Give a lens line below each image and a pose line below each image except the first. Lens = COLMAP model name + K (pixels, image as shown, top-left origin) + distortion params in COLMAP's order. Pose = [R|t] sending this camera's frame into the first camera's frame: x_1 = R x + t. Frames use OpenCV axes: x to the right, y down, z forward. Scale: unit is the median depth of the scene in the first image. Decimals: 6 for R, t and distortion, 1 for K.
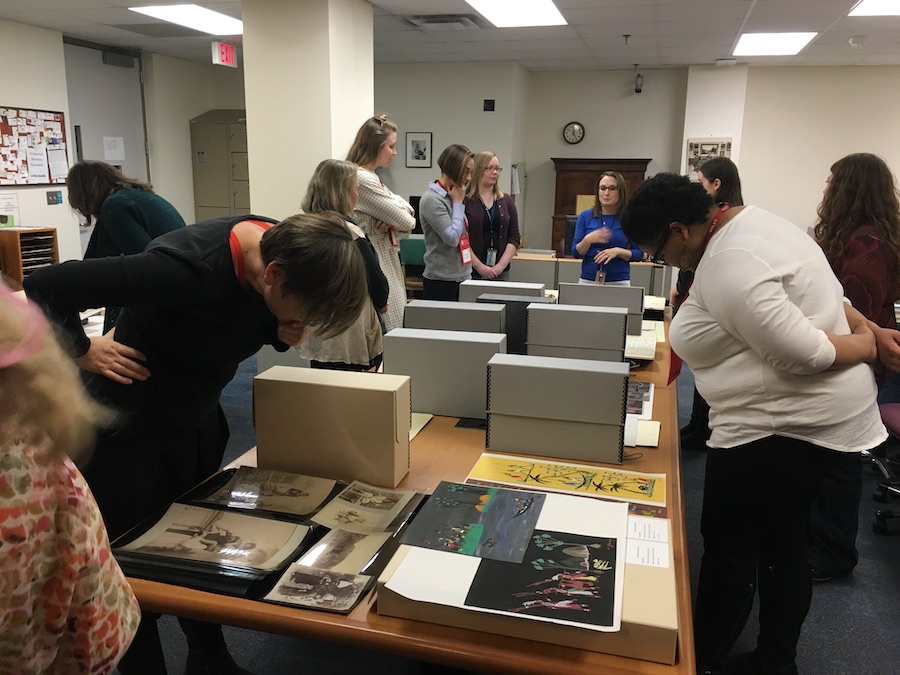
lens RADIAL K [[764.8, 0, 447.8], [0, 764.8, 340.5], [0, 0, 1]] dist [0.033309, -0.006367]
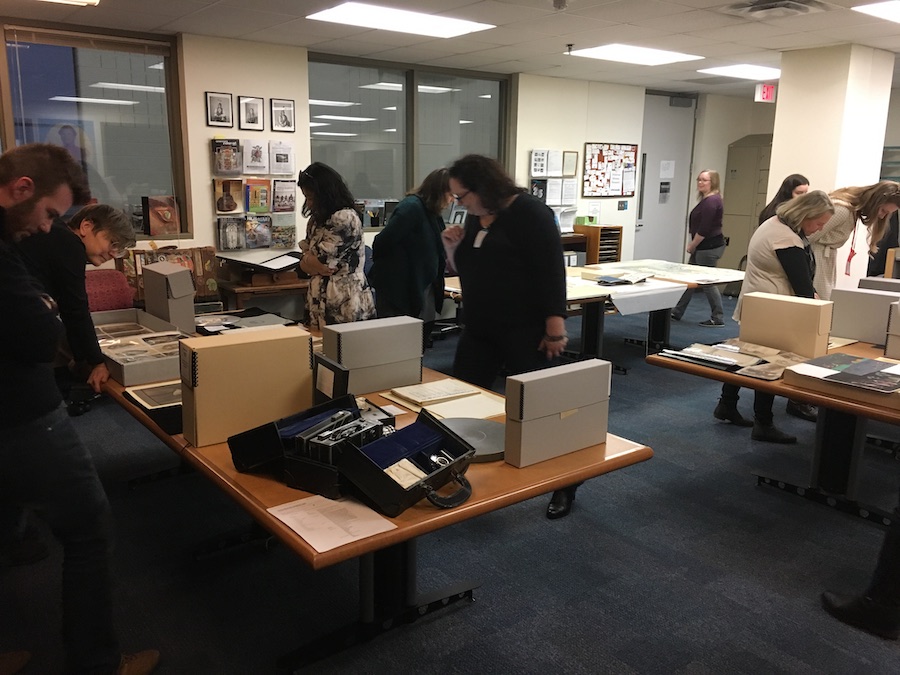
lens RADIAL K [[764.8, 0, 446.1], [0, 764.8, 335.5], [0, 0, 1]] dist [0.033309, -0.006367]
pose [[0.794293, 0.122405, -0.595077, 0.095931], [-0.136577, 0.990398, 0.021422, 0.064406], [0.591985, 0.064259, 0.803383, -0.300626]]
